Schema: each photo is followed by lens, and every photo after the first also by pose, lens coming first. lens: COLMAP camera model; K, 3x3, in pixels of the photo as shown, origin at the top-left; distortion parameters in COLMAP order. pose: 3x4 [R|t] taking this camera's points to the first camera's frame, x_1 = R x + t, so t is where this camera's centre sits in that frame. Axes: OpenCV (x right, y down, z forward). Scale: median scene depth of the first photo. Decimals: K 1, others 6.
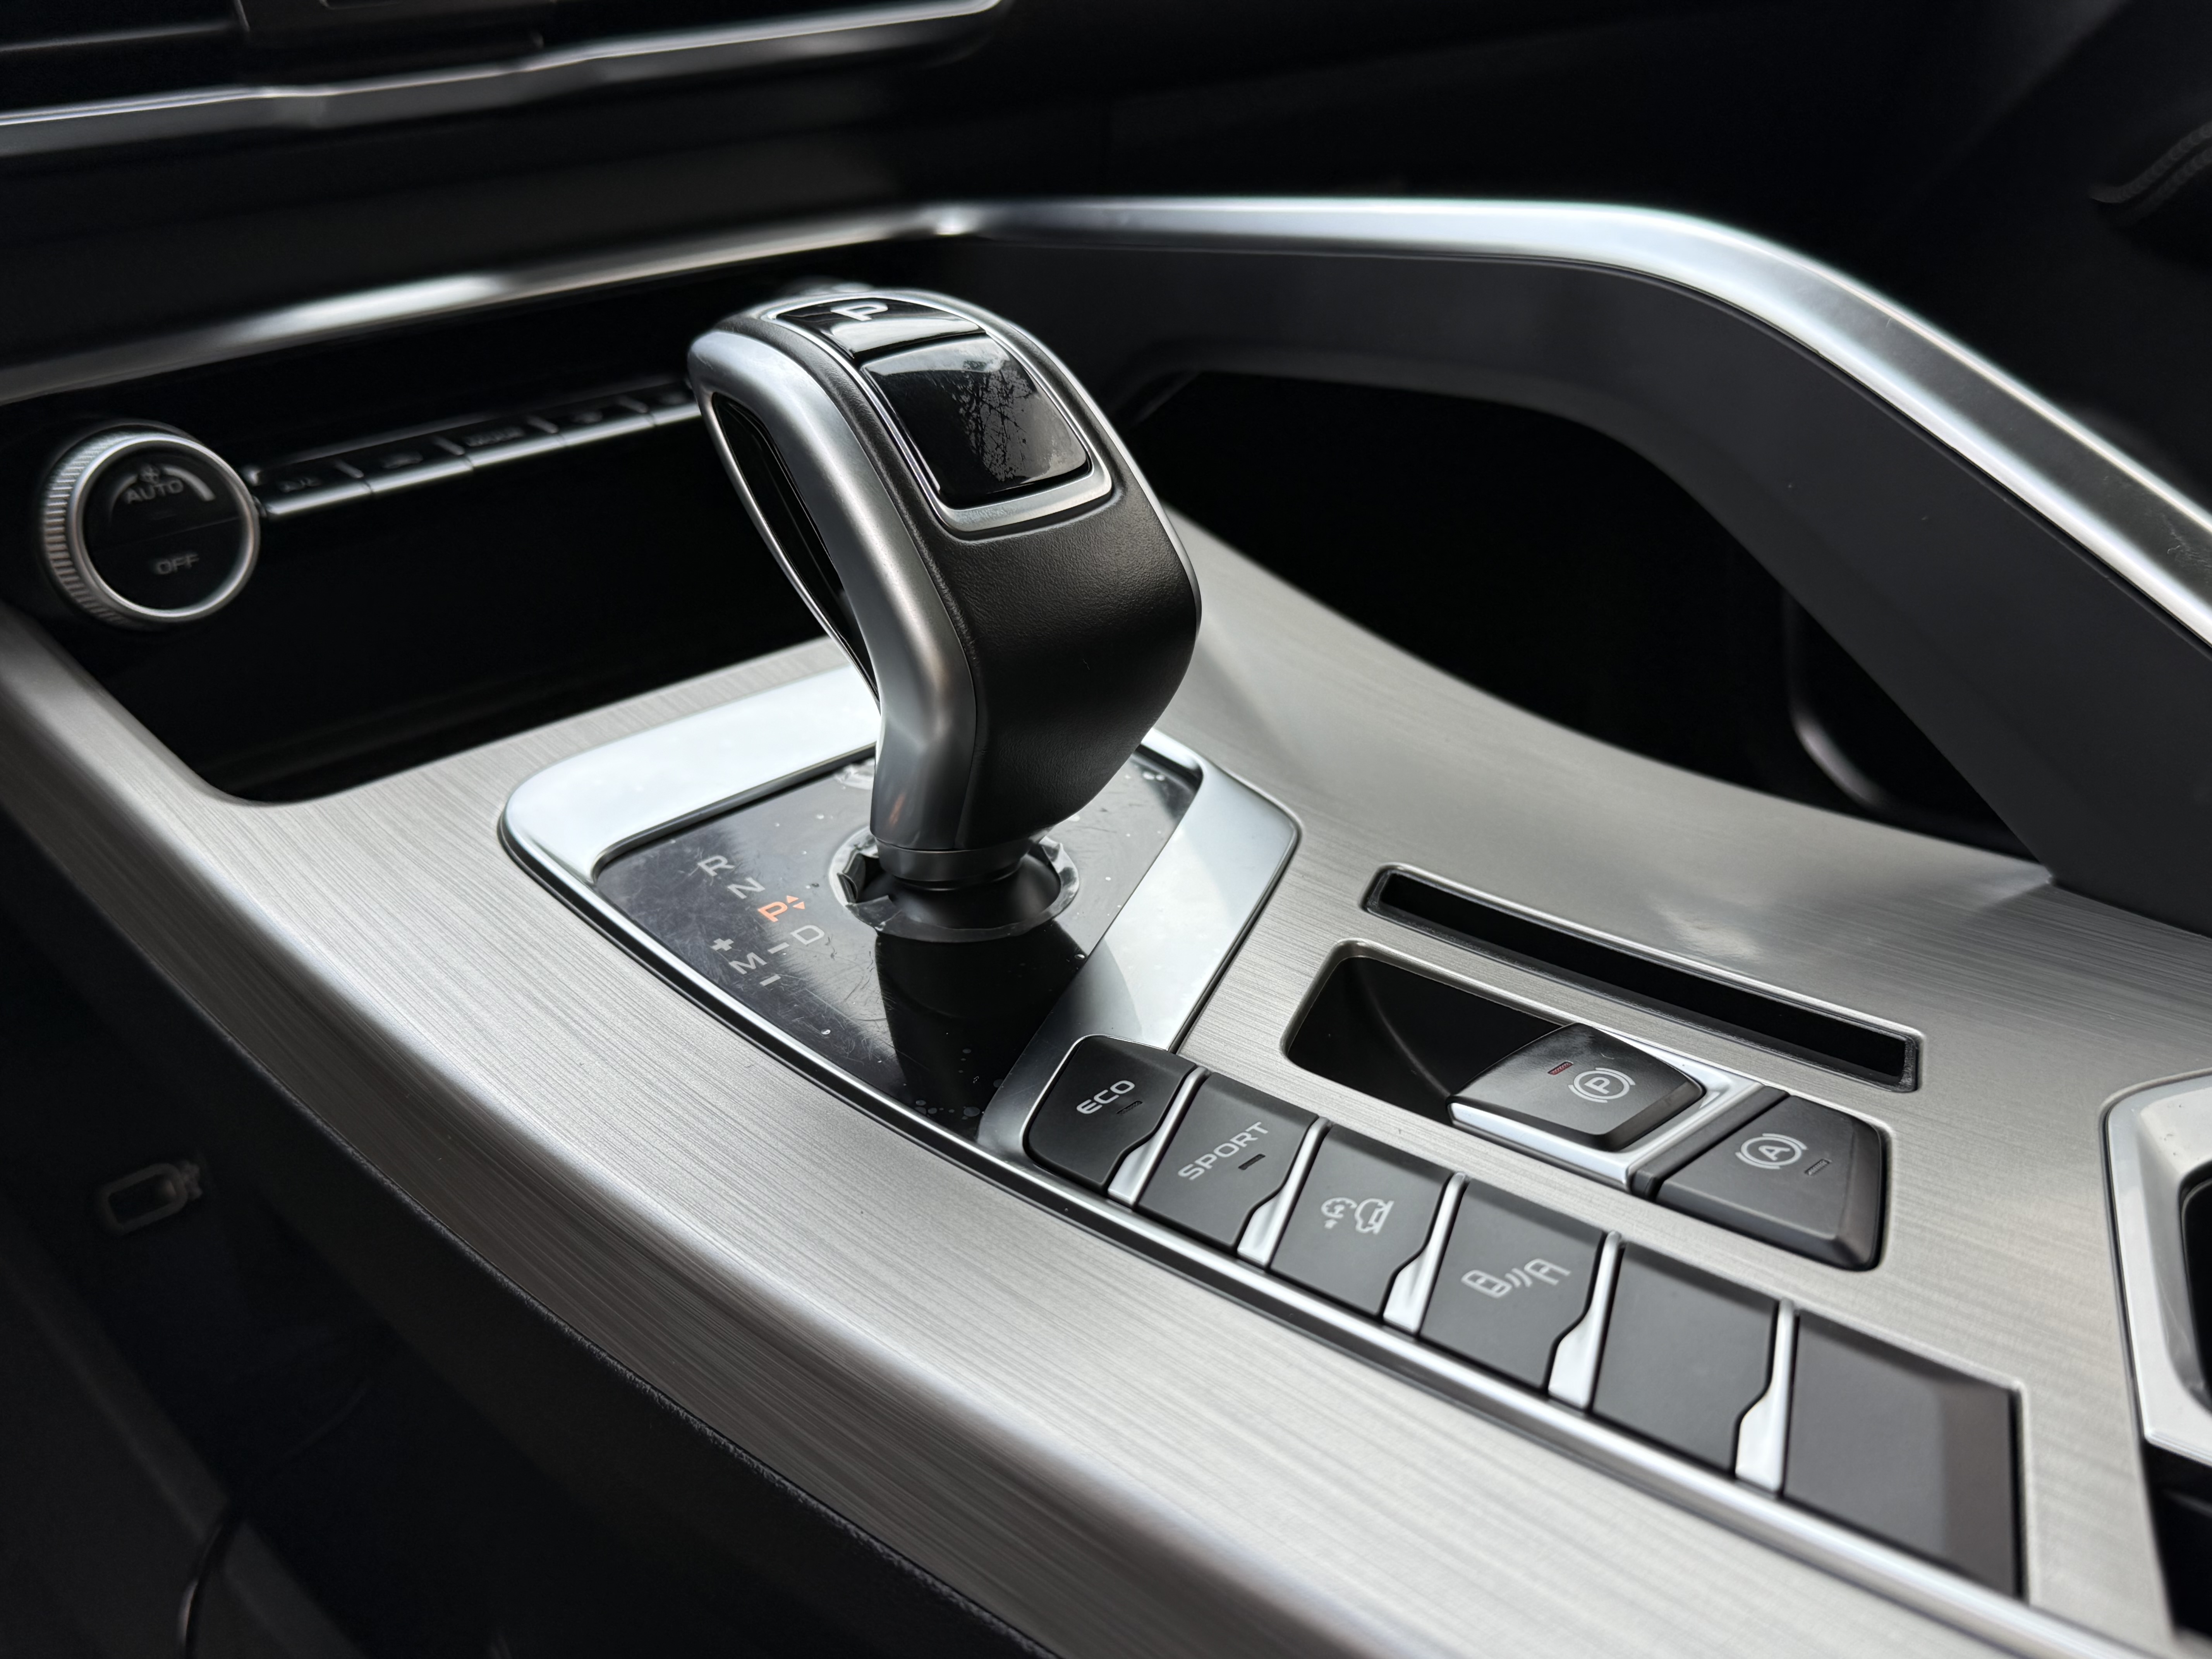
lens RADIAL K [[2209.3, 0, 1106.0], [0, 2209.3, 829.5], [0, 0, 1]] dist [0.186266, -0.404240]
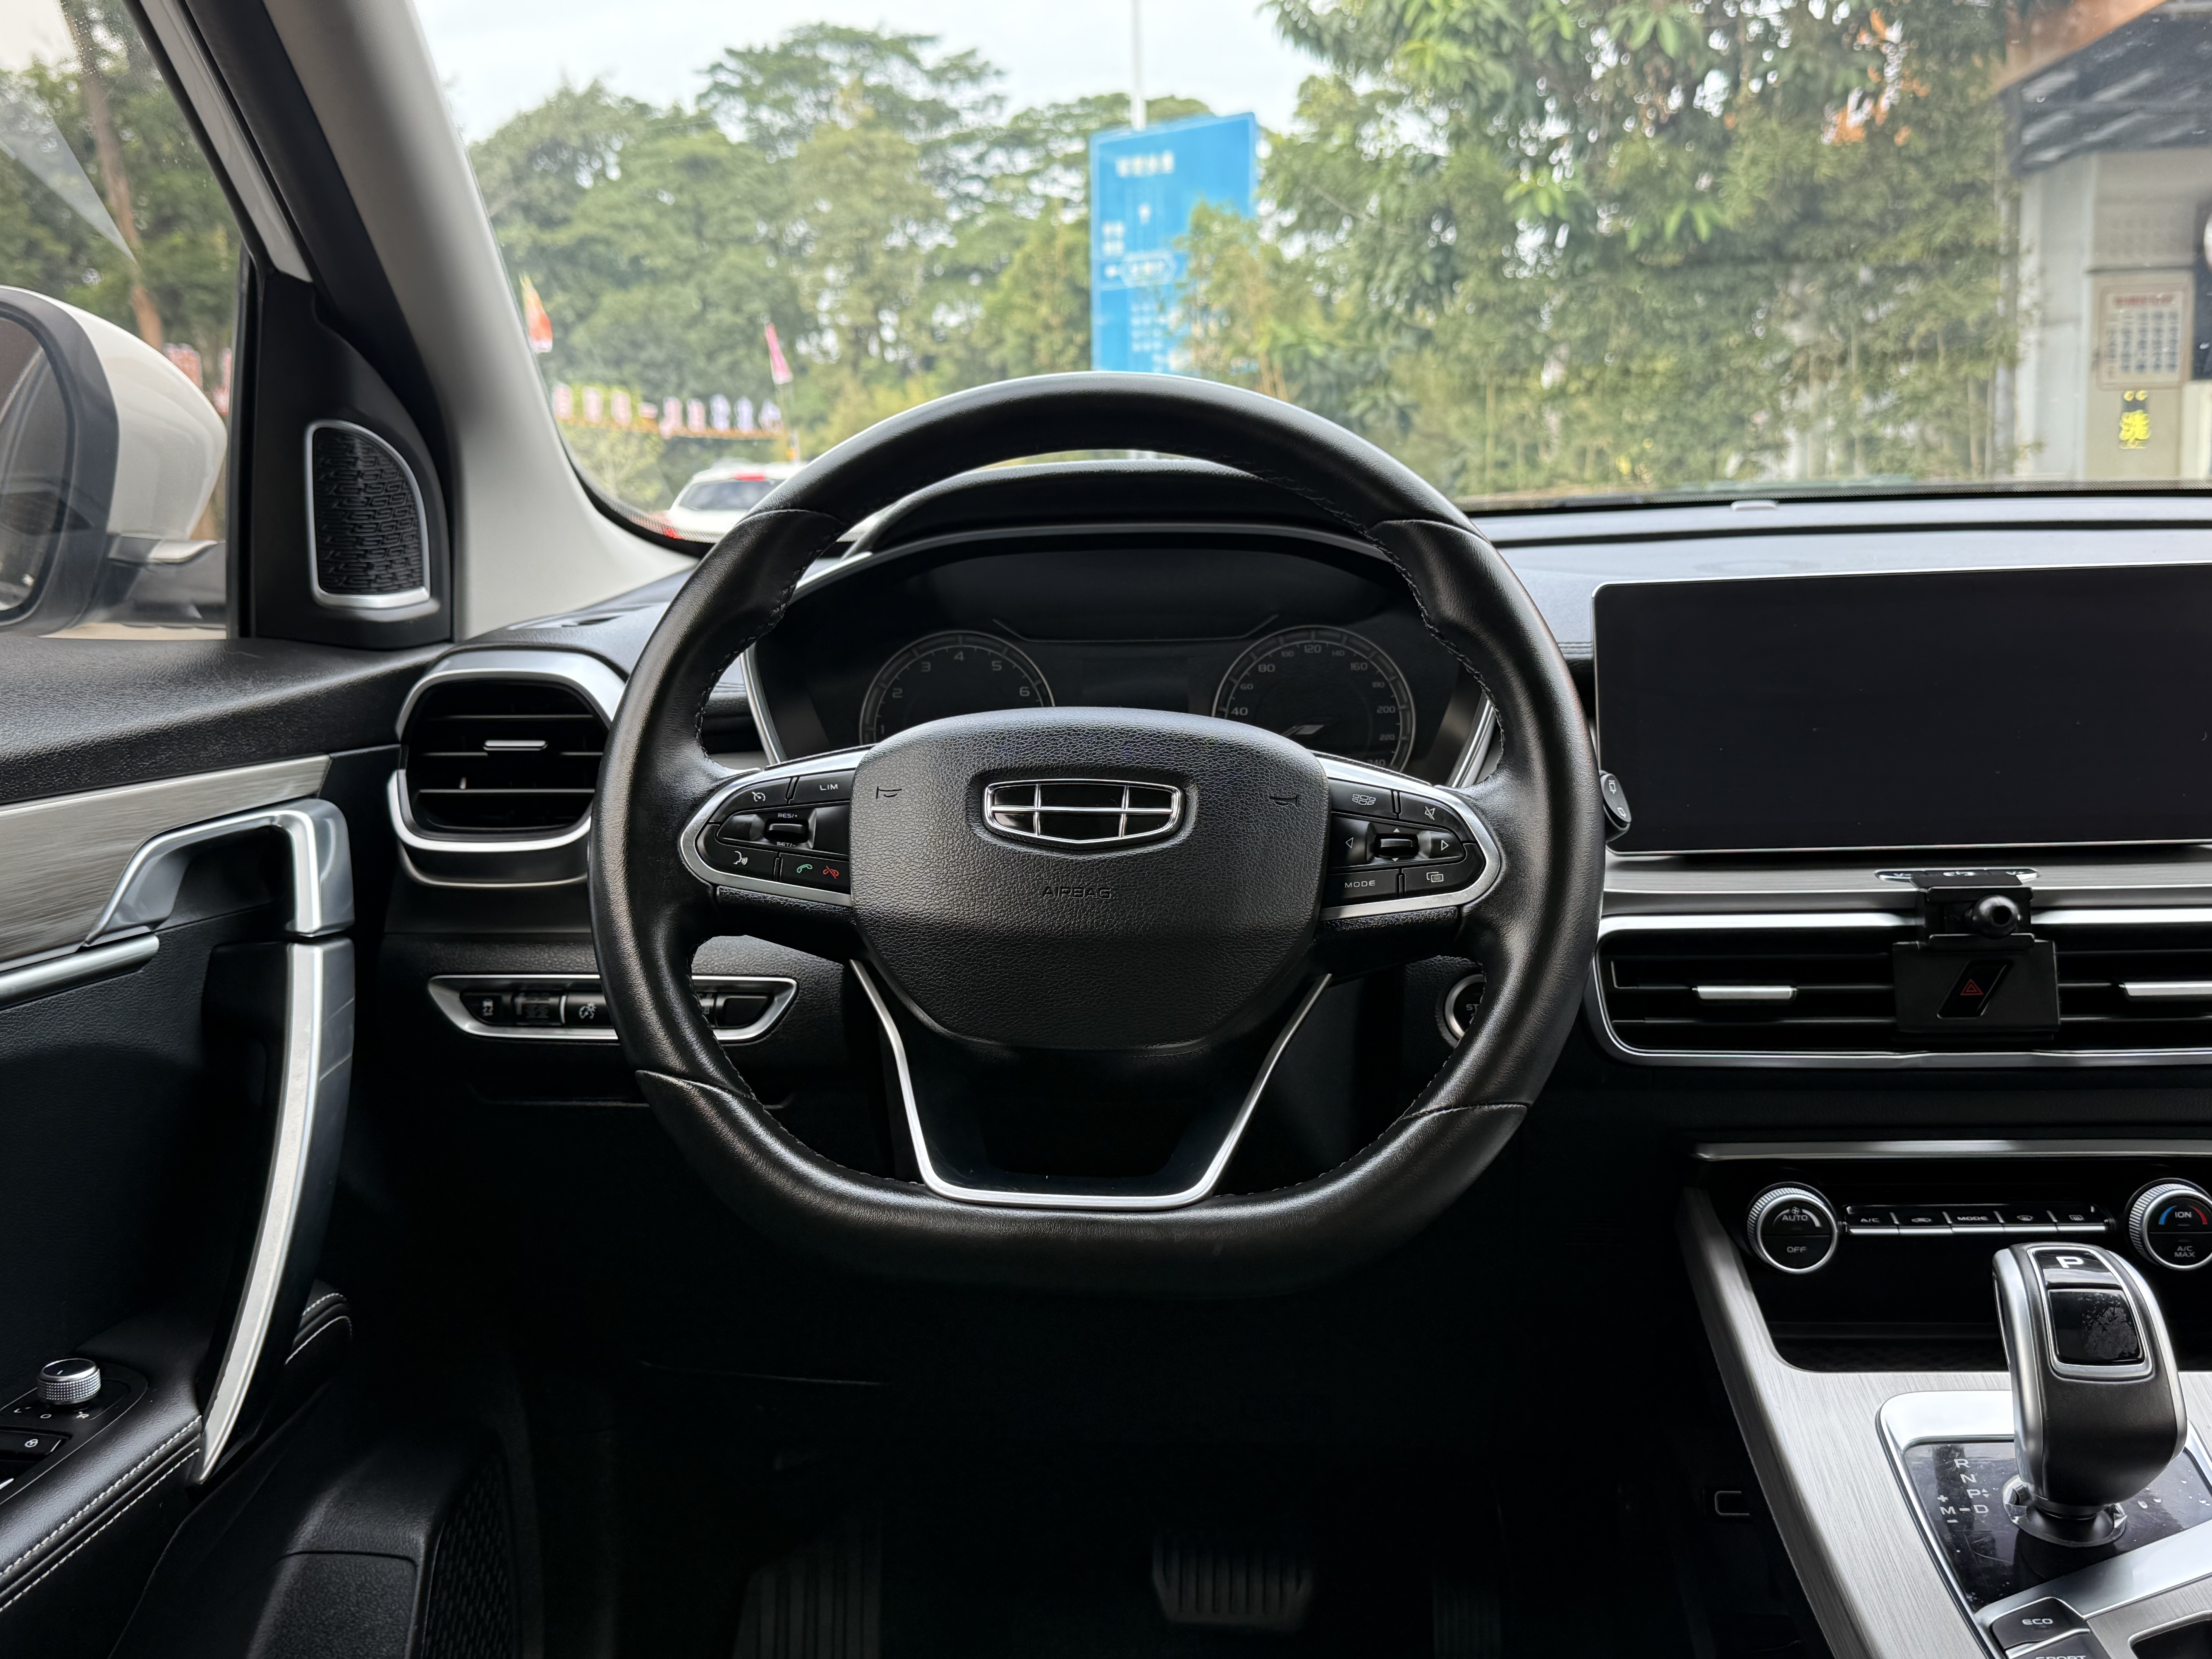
lens RADIAL K [[2161.6, 0, 1071.9], [0, 2161.6, 841.0], [0, 0, 1]] dist [0.142364, -0.351894]
pose [[0.655824, 0.185804, -0.731691, 0.783605], [-0.293806, 0.955642, -0.020668, -0.292969], [0.695394, 0.228530, 0.681323, -1.352137]]
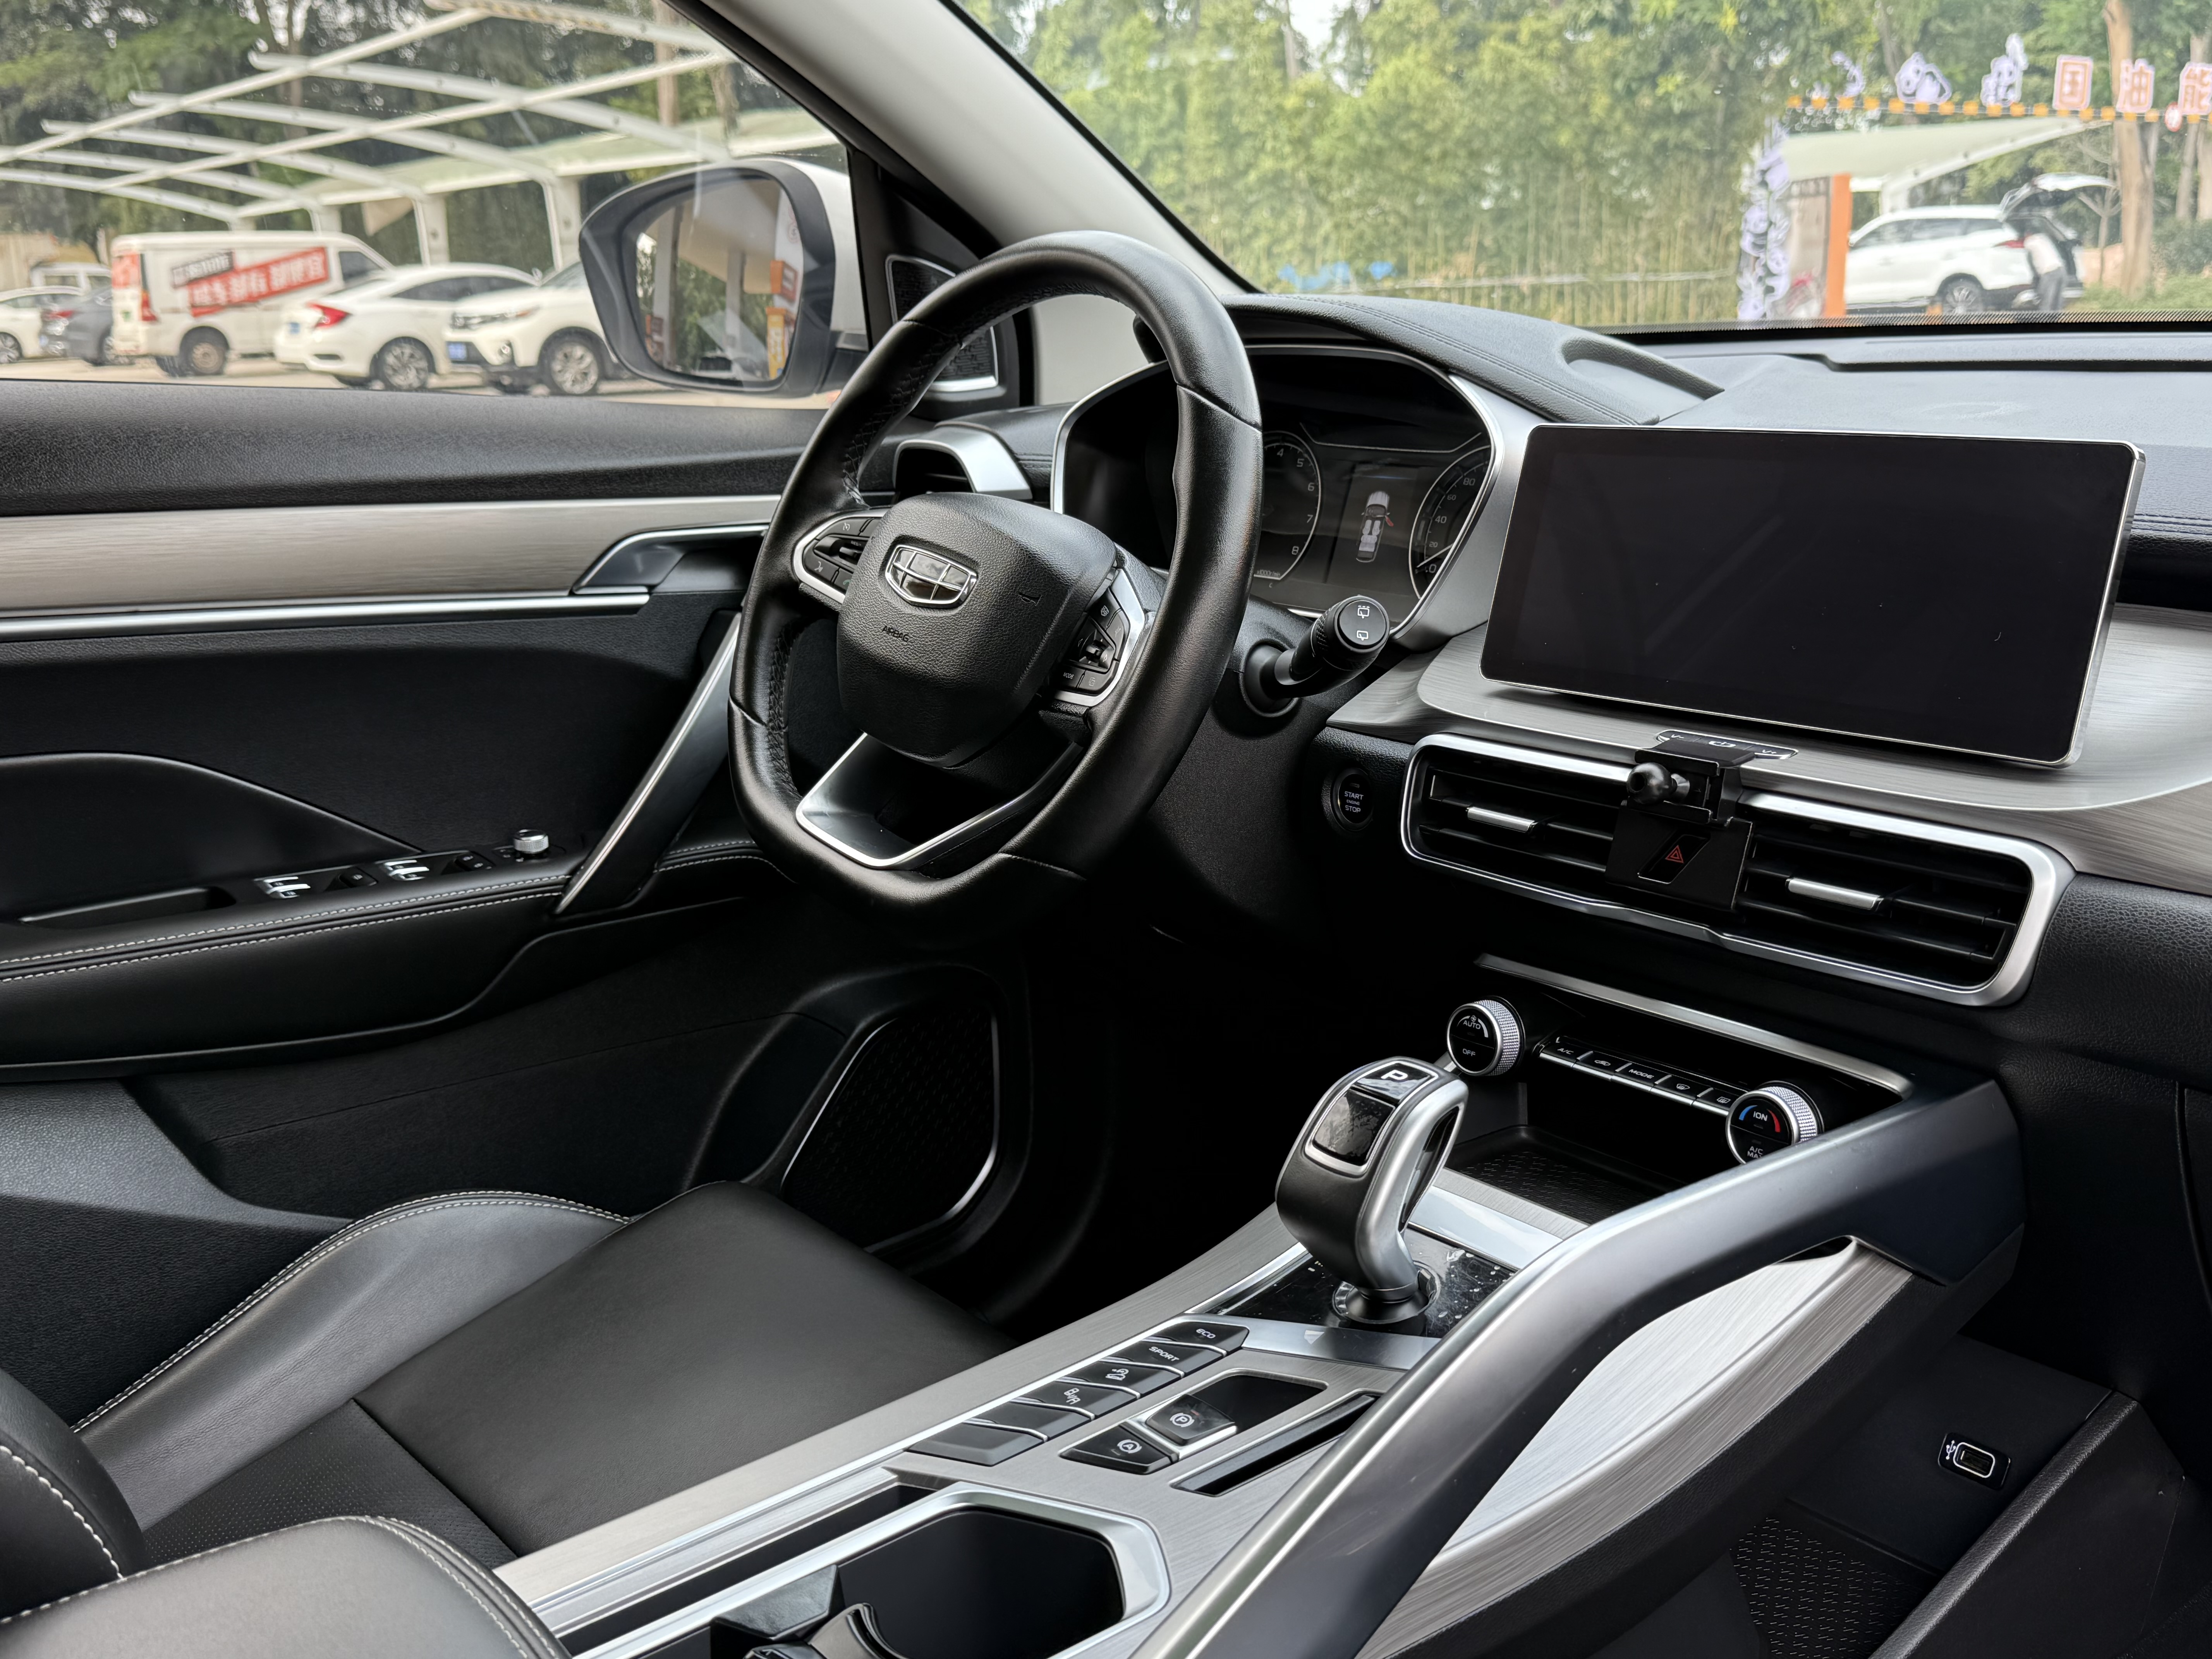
lens RADIAL K [[2201.2, 0, 1106.0], [0, 2201.2, 829.5], [0, 0, 1]] dist [0.139973, -0.262858]
pose [[-0.111511, 0.327993, -0.938076, 2.209713], [-0.315957, 0.883280, 0.346393, -1.248347], [0.942198, 0.335018, 0.005136, 0.582722]]
